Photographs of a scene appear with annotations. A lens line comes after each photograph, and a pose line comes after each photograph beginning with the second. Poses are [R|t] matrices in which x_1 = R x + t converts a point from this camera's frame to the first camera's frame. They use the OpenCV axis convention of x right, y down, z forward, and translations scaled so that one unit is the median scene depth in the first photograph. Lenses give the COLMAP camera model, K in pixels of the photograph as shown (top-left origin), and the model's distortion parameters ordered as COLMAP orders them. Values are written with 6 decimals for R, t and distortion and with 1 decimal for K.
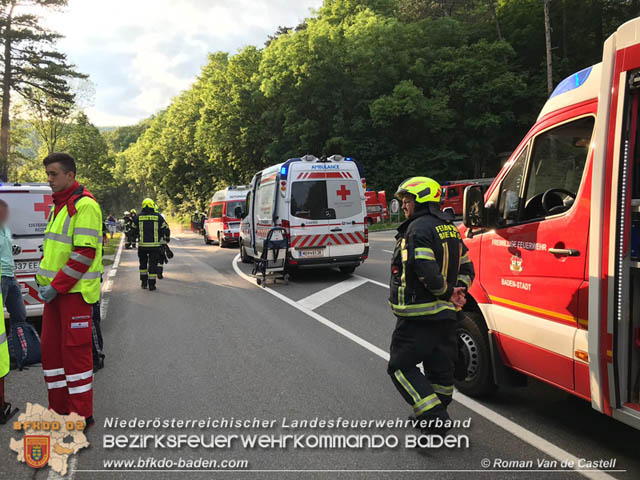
lens RADIAL K [[523.4, 0, 314.6], [0, 523.4, 239.6], [0, 0, 1]] dist [0.006526, 0.001429]
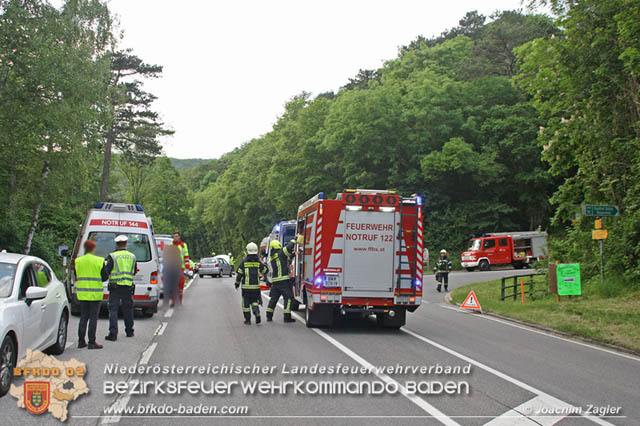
lens RADIAL K [[649.2, 0, 273.7], [0, 649.2, 259.2], [0, 0, 1]] dist [-0.243770, 0.005073]
pose [[0.971660, 0.029790, -0.234497, 0.118309], [-0.042730, 0.997820, -0.050294, 0.021062], [0.232487, 0.058888, 0.970815, -0.299241]]
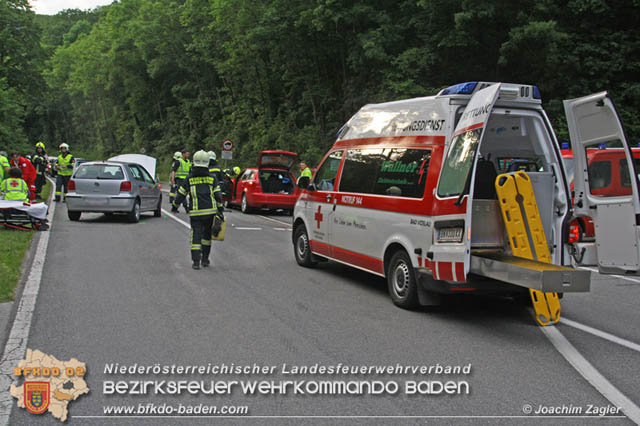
lens RADIAL K [[757.2, 0, 320.0], [0, 757.2, 213.0], [0, 0, 1]] dist [0.003641, 0.020597]
pose [[0.995787, 0.090878, -0.012212, -0.121259], [-0.090805, 0.995848, 0.006462, -0.017964], [0.012749, -0.005326, 0.999905, 0.333999]]
